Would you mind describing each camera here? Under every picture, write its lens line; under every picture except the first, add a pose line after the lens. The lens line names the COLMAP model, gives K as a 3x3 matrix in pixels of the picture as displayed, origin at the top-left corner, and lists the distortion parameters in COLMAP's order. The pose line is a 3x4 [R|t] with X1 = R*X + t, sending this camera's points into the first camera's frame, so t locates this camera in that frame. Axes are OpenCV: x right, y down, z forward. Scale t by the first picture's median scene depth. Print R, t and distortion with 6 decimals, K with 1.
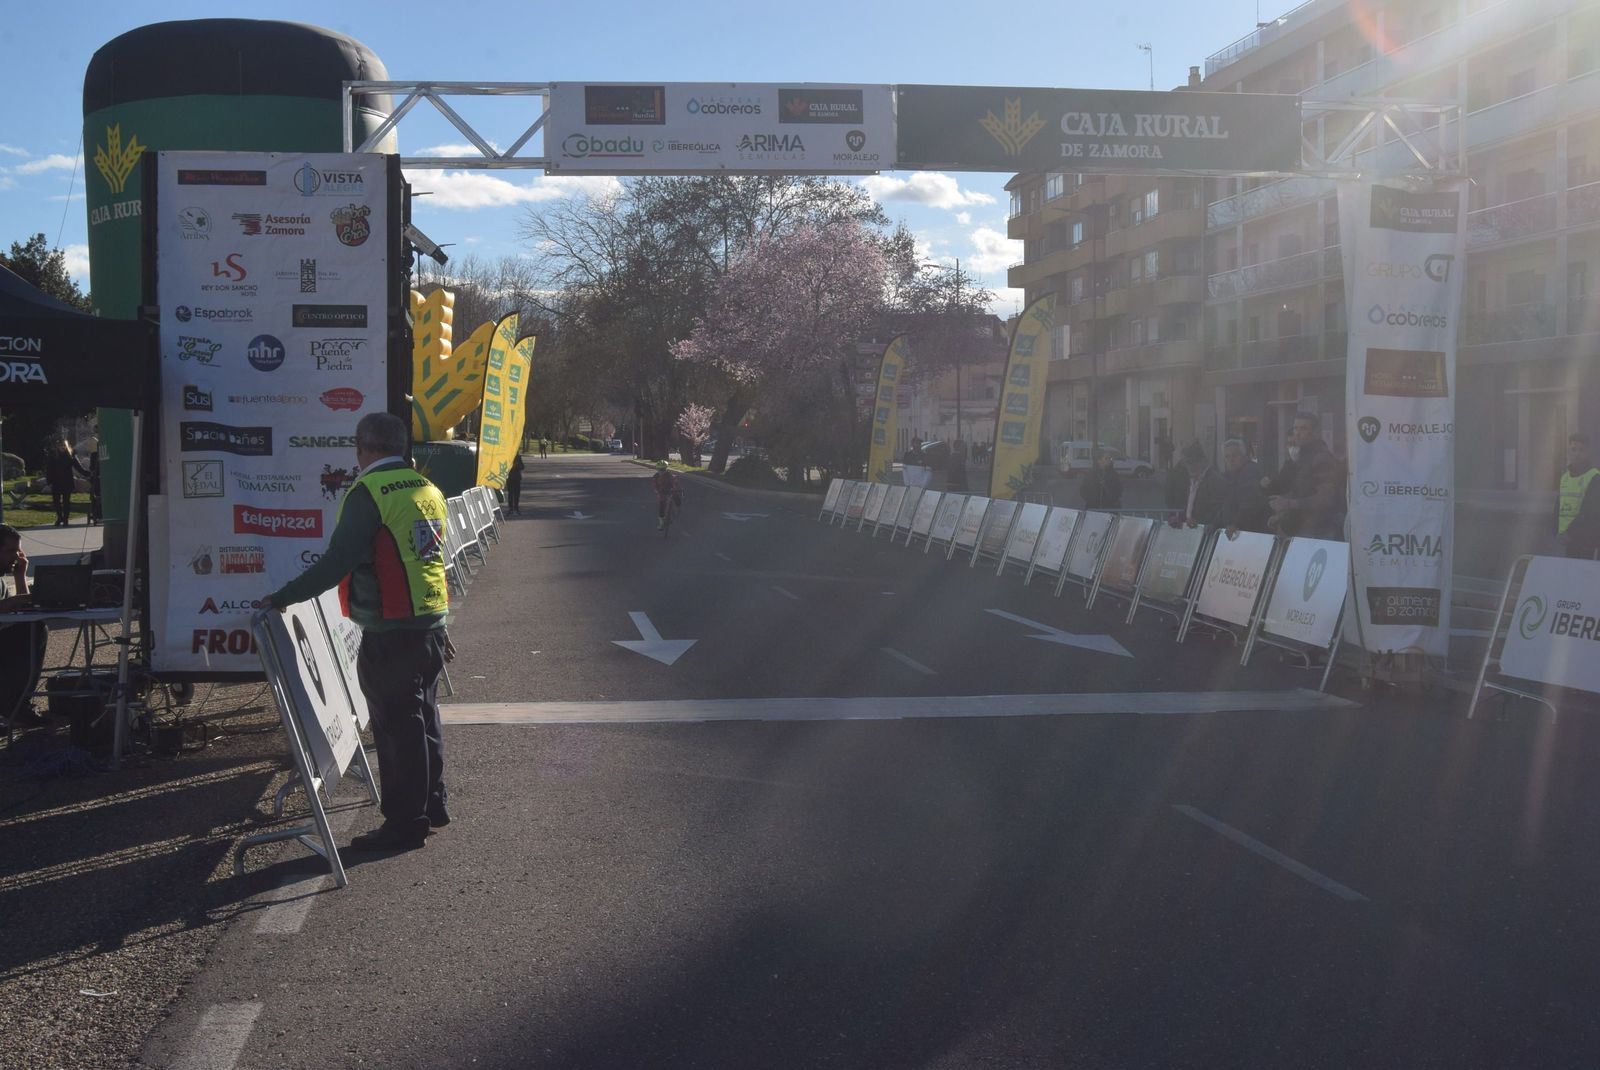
lens RADIAL K [[2065.6, 0, 805.5], [0, 2065.6, 531.8], [0, 0, 1]] dist [-0.017687, -0.497985]
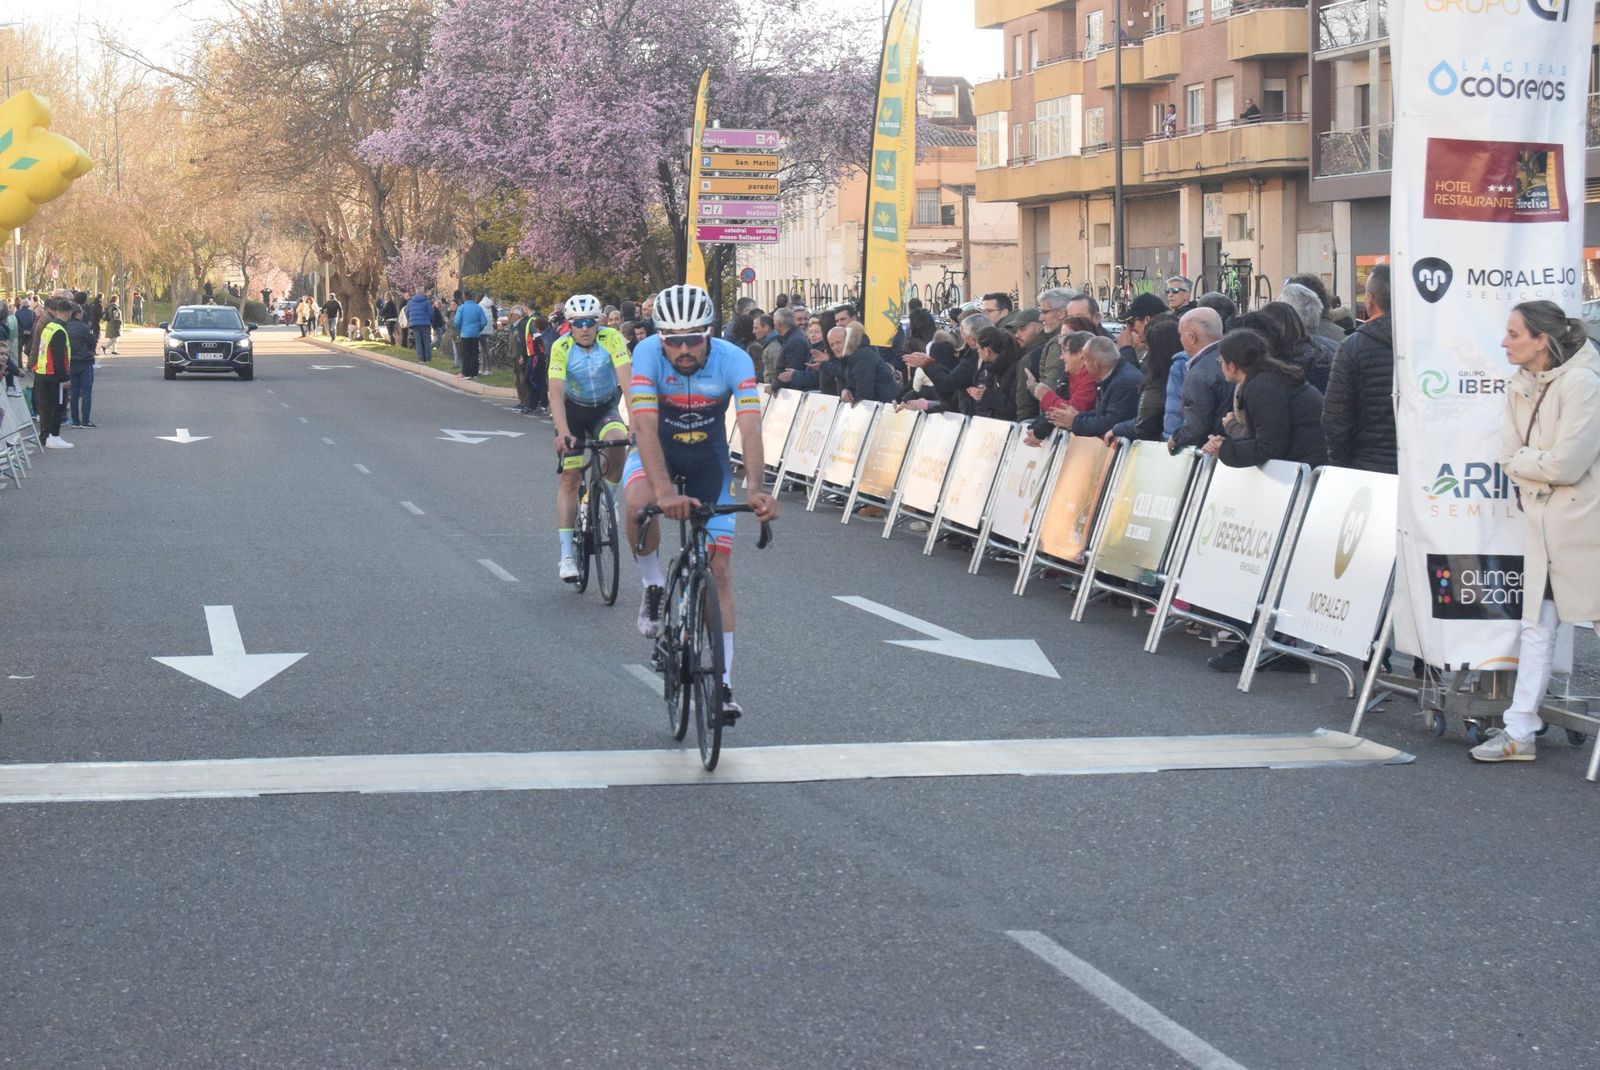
lens RADIAL K [[3662.9, 0, 799.2], [0, 3662.9, 534.3], [0, 0, 1]] dist [-0.037189, 0.057255]
pose [[0.998984, -0.007003, 0.044529, 0.043299], [0.006129, 0.999787, 0.019725, 0.000261], [-0.044658, -0.019432, 0.998813, -0.012829]]
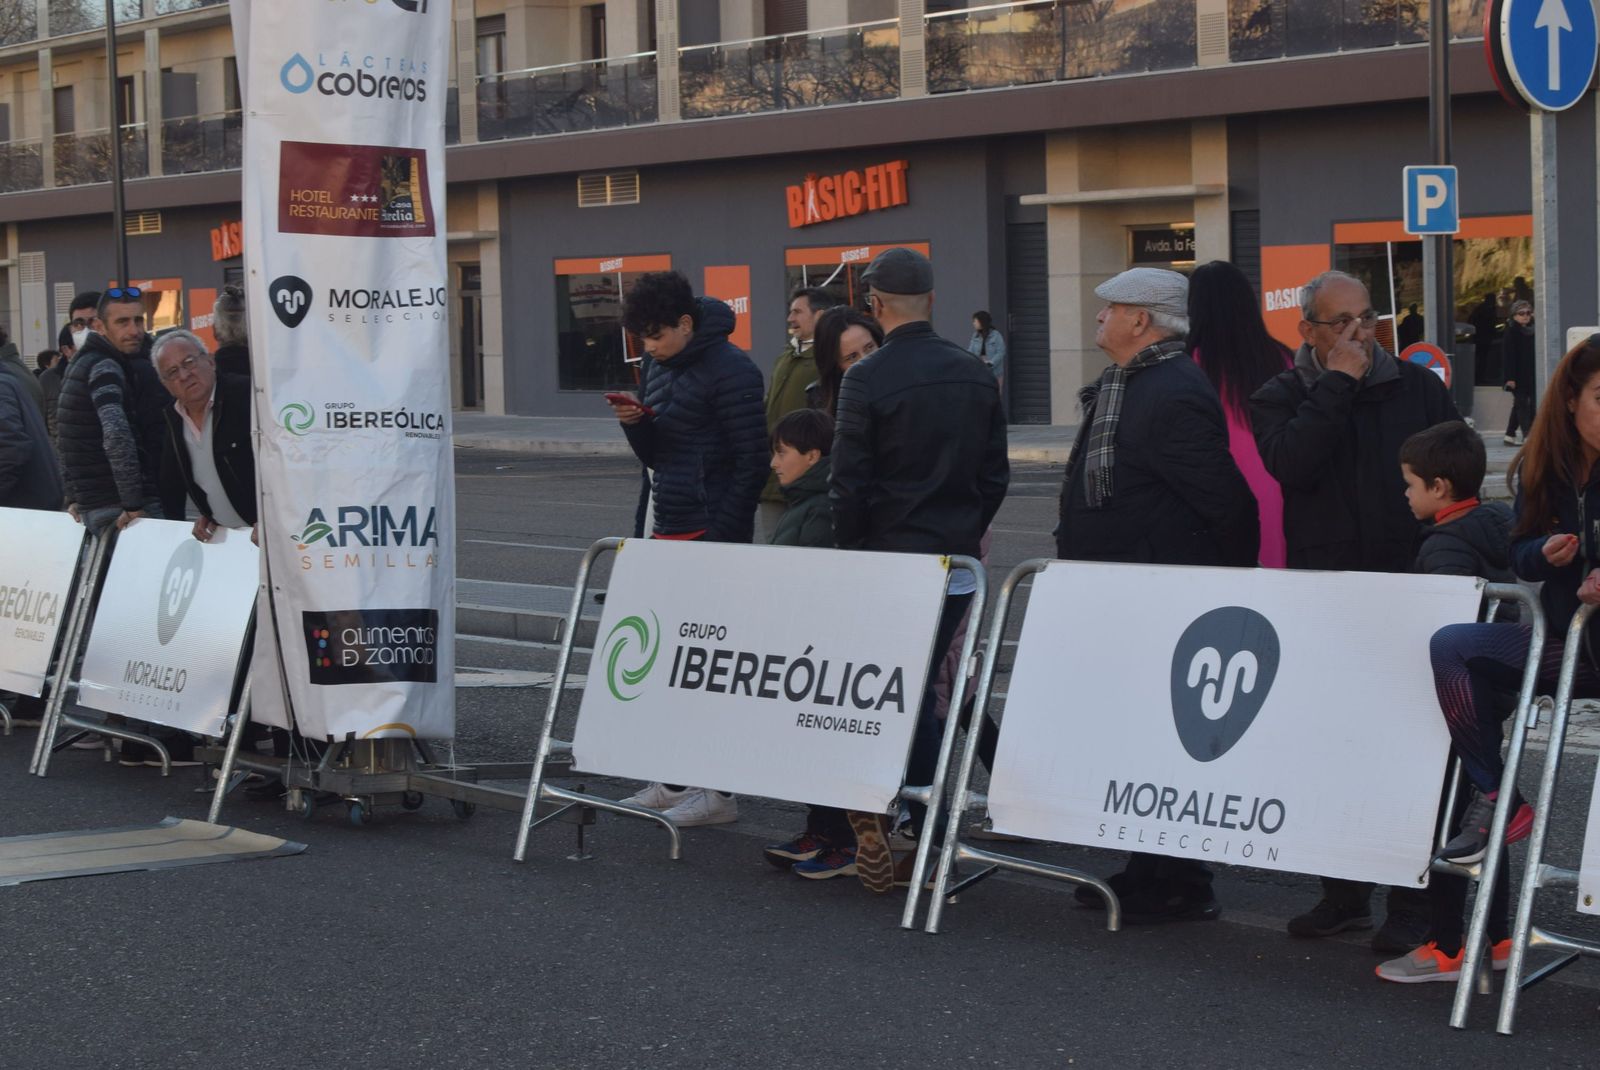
lens RADIAL K [[3668.1, 0, 802.4], [0, 3668.1, 537.1], [0, 0, 1]] dist [-0.051916, 0.219820]
pose [[0.899347, -0.041712, 0.435241, -0.006679], [0.036947, 0.999129, 0.019408, -0.003852], [-0.435671, -0.001373, 0.900105, 0.111095]]
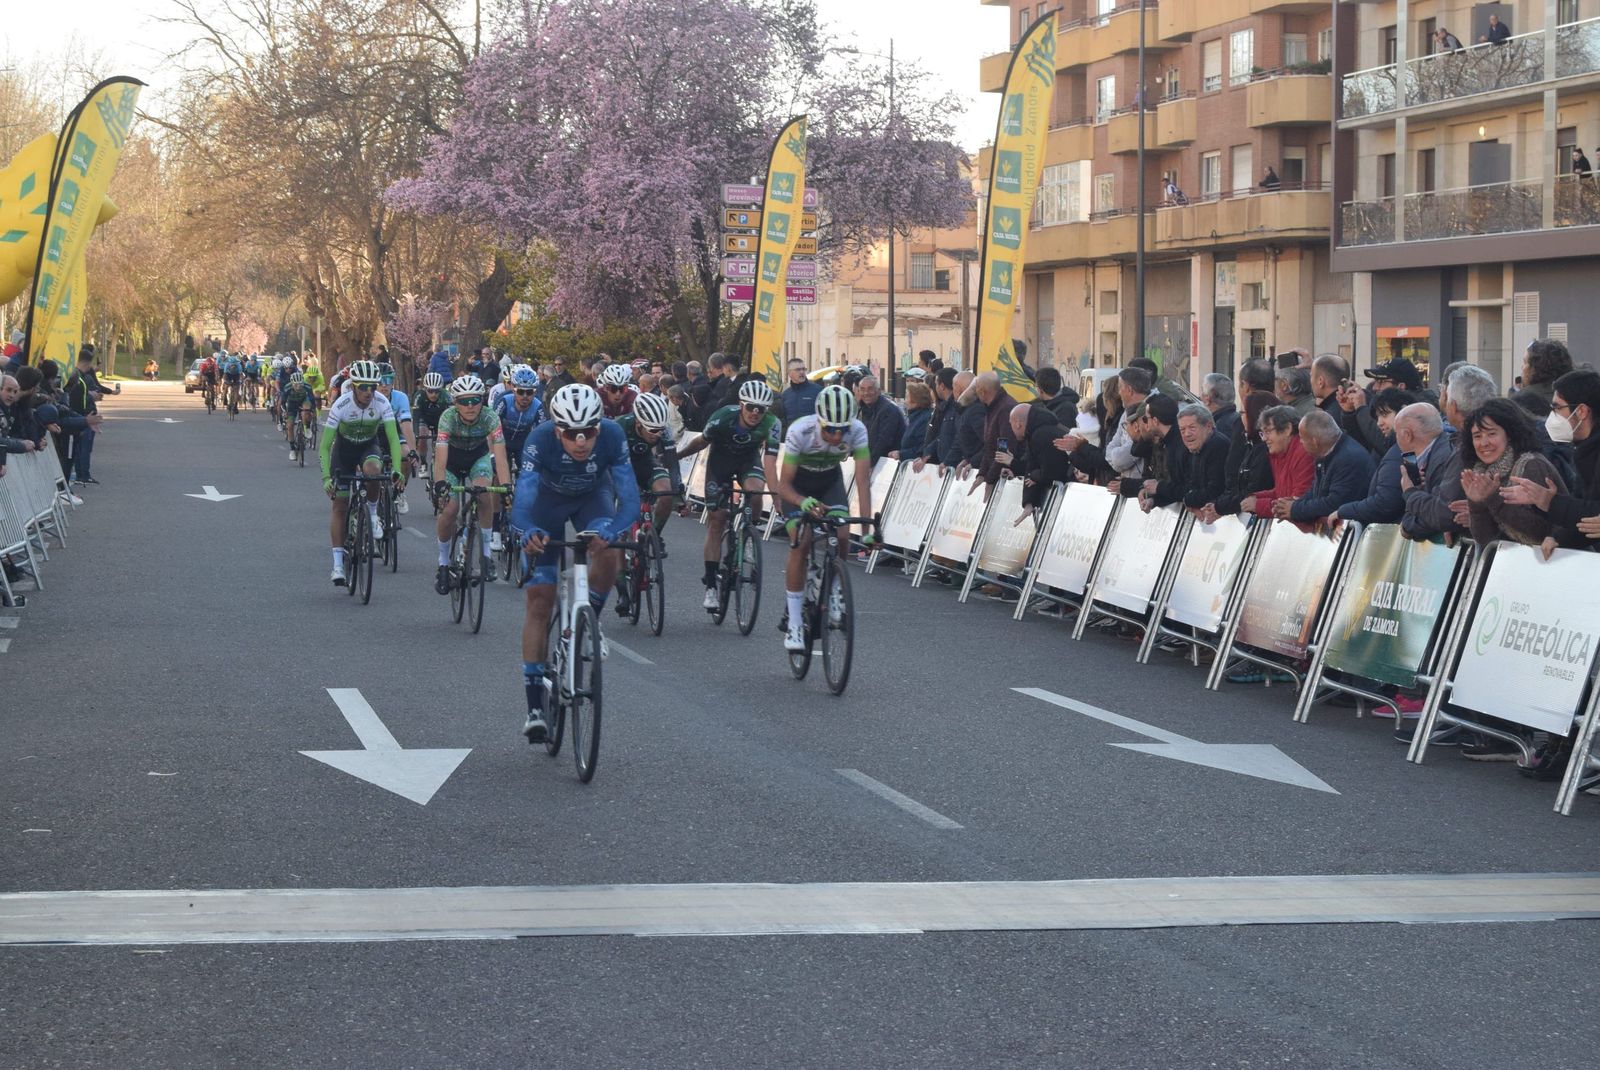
lens RADIAL K [[3668.1, 0, 802.4], [0, 3668.1, 537.1], [0, 0, 1]] dist [-0.051916, 0.219820]
pose [[0.998490, 0.010012, 0.054014, -0.022837], [-0.010194, 0.999943, 0.003106, -0.003978], [-0.053980, -0.003652, 0.998535, 0.111168]]
